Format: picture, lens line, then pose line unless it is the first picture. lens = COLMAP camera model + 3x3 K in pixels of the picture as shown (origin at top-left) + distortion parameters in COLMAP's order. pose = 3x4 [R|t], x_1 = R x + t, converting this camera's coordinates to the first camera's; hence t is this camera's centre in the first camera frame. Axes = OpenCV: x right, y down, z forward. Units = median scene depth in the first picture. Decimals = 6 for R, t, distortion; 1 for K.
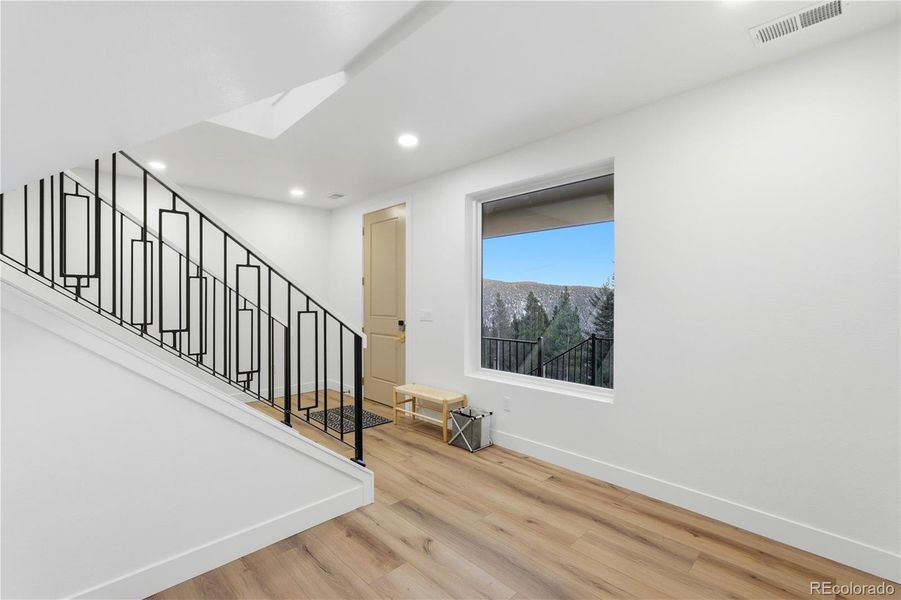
lens RADIAL K [[396.5, 0, 450.2], [0, 396.5, 299.5], [0, 0, 1]] dist [-0.001038, -0.000214]
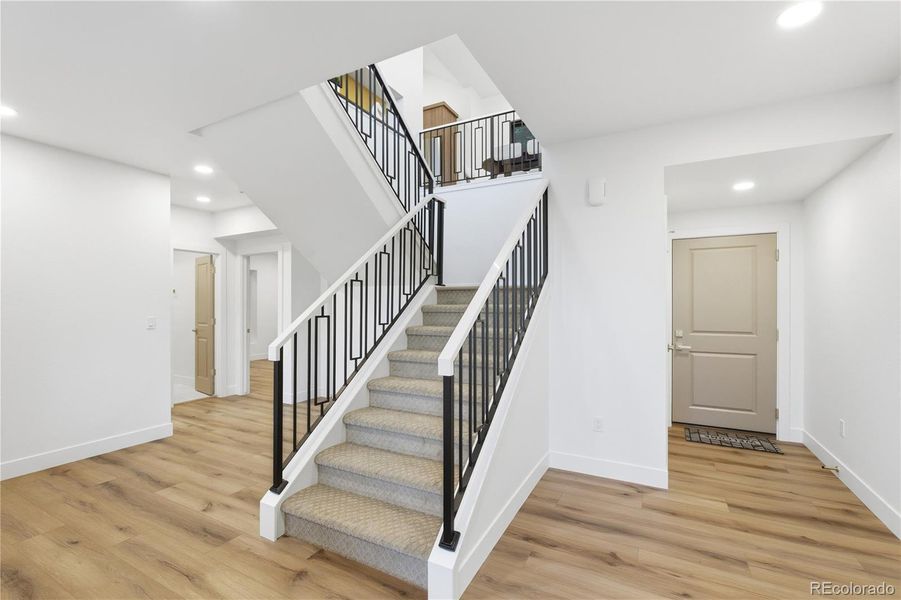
lens RADIAL K [[396.5, 0, 450.4], [0, 396.5, 299.9], [0, 0, 1]] dist [-0.001038, -0.000214]
pose [[-0.953817, 0.003224, -0.300372, -0.354119], [0.004007, 0.999990, -0.001990, -0.006651], [0.300362, -0.003101, -0.953820, 2.092075]]
